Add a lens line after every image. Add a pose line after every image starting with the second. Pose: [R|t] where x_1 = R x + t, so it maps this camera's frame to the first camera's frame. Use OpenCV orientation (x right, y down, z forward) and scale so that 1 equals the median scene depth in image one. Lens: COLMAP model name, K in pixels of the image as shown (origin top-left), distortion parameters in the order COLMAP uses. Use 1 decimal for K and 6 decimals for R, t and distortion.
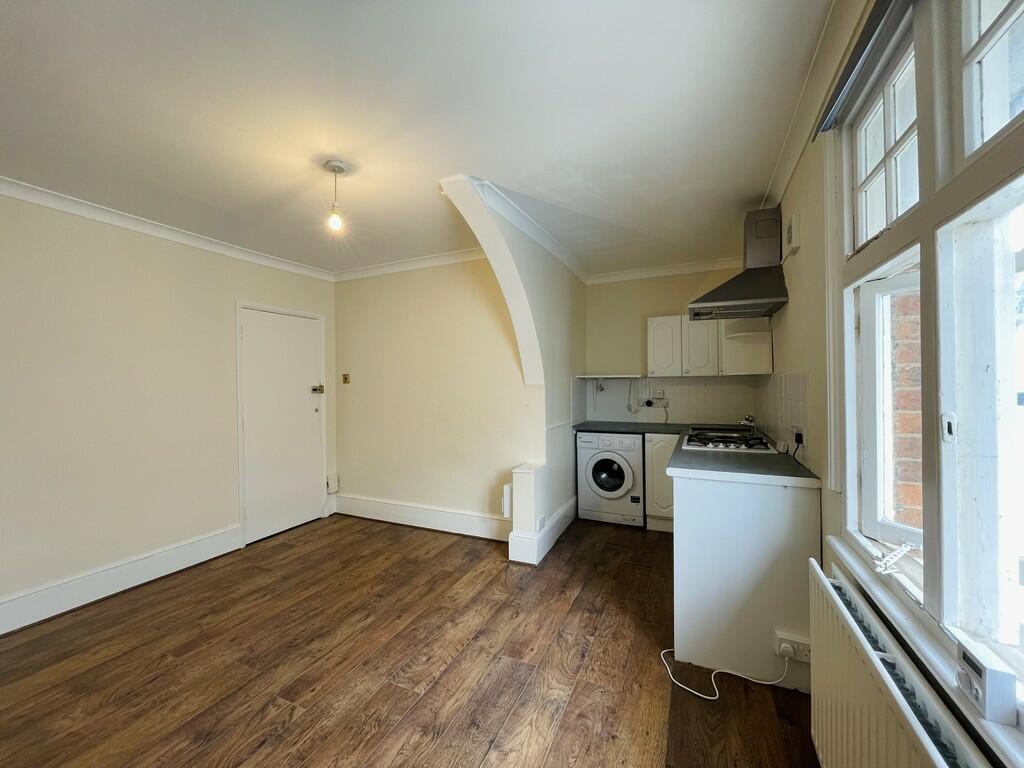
lens RADIAL K [[413.4, 0, 503.9], [0, 413.4, 382.8], [0, 0, 1]] dist [0.000015, 0.000807]
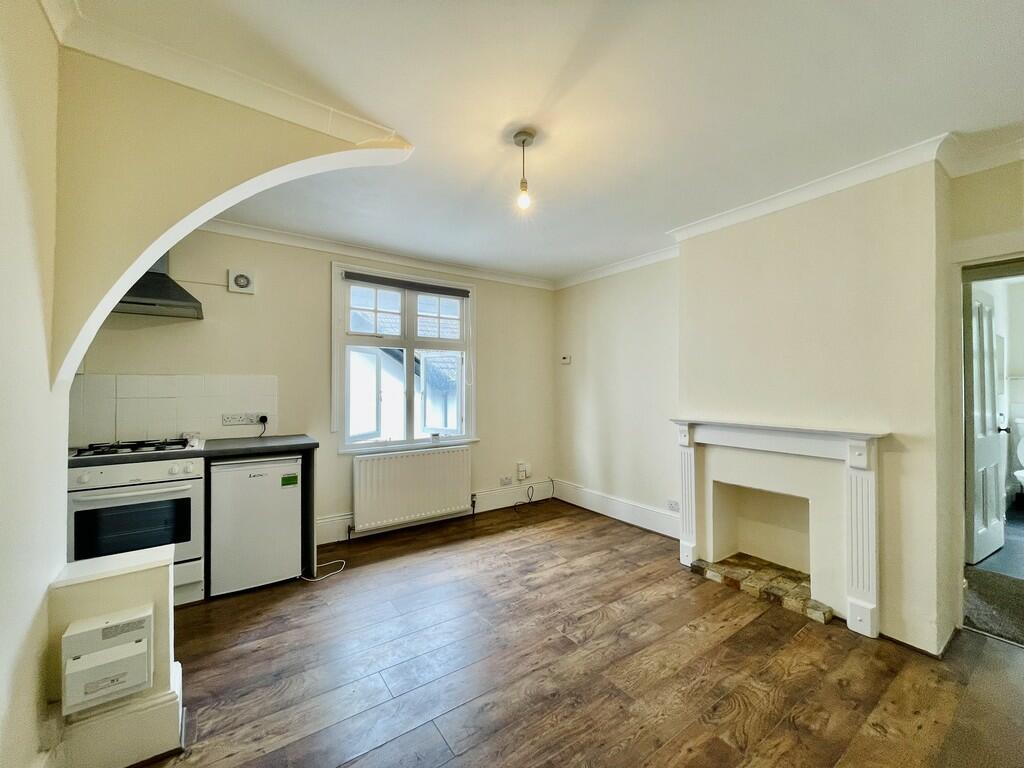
lens RADIAL K [[413.4, 0, 503.9], [0, 413.4, 382.8], [0, 0, 1]] dist [0.000015, 0.000807]
pose [[-0.866334, 0.015032, 0.499239, -0.593646], [0.007089, 0.999816, -0.017802, 0.019144], [-0.499415, -0.011883, -0.866281, 1.313838]]
